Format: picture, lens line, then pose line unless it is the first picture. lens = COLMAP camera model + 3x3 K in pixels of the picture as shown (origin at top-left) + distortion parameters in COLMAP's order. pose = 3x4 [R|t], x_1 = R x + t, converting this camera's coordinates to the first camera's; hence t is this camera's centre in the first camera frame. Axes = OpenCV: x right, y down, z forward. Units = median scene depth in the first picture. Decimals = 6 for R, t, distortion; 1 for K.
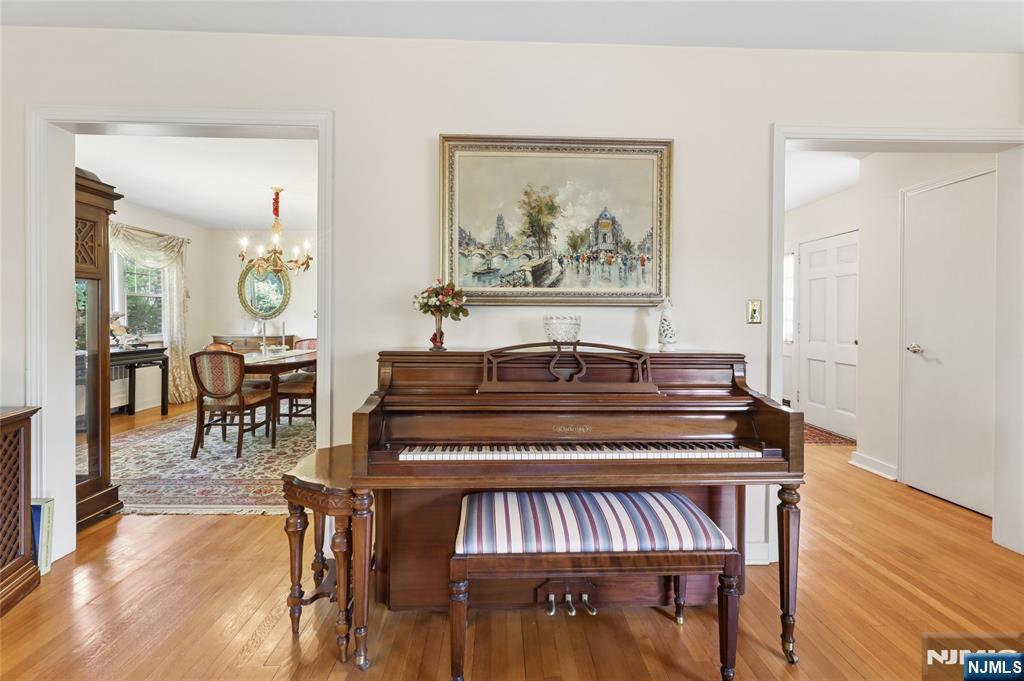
lens RADIAL K [[421.3, 0, 511.5], [0, 421.3, 313.1], [0, 0, 1]] dist [-0.001376, 0.000009]
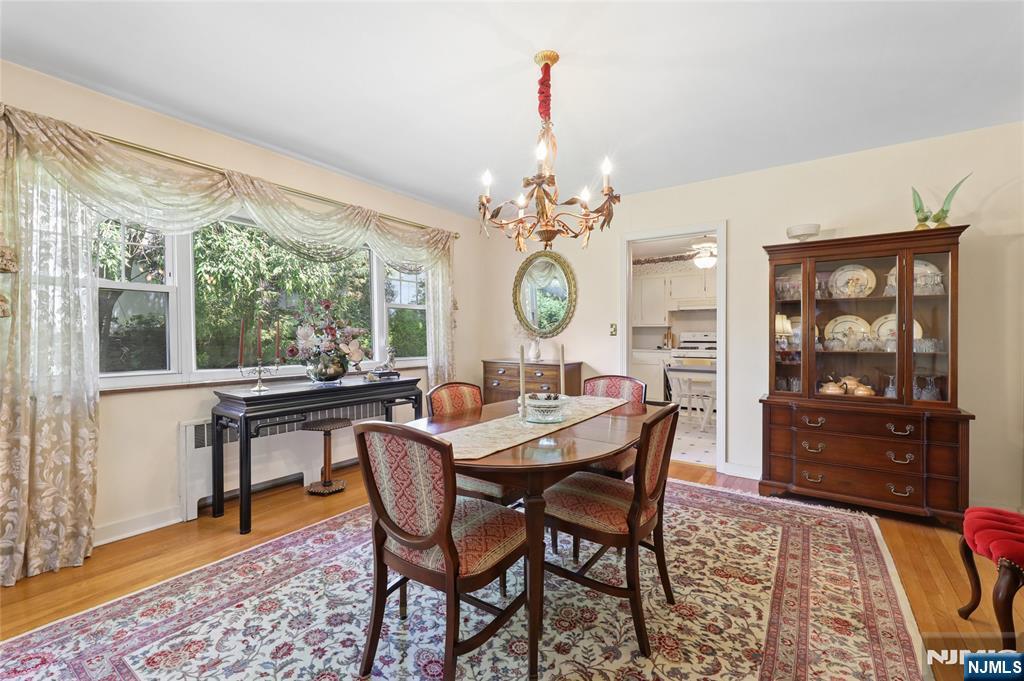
lens RADIAL K [[421.3, 0, 511.5], [0, 421.3, 336.0], [0, 0, 1]] dist [-0.001376, 0.000009]
pose [[0.799275, -0.003219, -0.600957, -0.271184], [0.010801, 0.999901, 0.009009, 0.006151], [0.600869, -0.013691, 0.799230, 0.527784]]
